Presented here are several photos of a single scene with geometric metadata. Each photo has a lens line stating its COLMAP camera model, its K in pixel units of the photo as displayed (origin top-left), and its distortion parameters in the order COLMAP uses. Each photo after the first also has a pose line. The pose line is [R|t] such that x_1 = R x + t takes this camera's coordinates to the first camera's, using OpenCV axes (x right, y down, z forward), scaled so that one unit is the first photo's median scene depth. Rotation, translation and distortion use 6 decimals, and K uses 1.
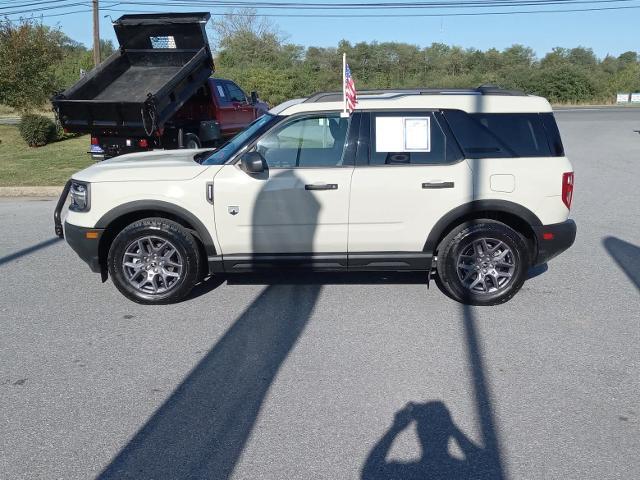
lens RADIAL K [[631.7, 0, 322.0], [0, 631.7, 240.9], [0, 0, 1]] dist [-0.001505, 0.000000]
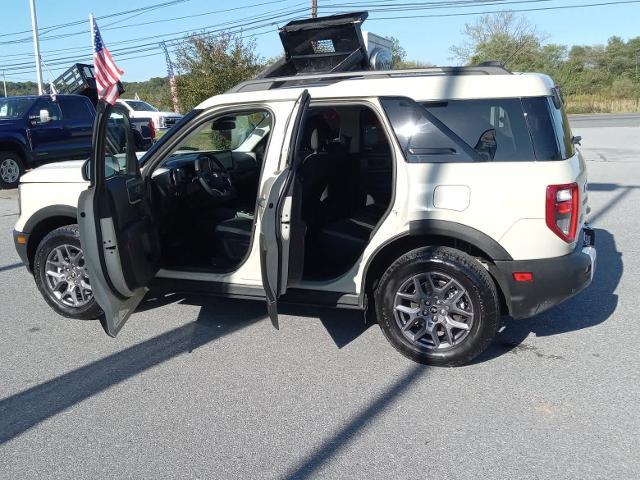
lens RADIAL K [[631.7, 0, 320.3], [0, 631.7, 239.8], [0, 0, 1]] dist [-0.001505, 0.000000]
pose [[0.920209, 0.052541, -0.387886, 0.152642], [-0.057478, 0.998346, -0.001126, -0.012318], [0.387185, 0.023331, 0.921707, 0.103958]]
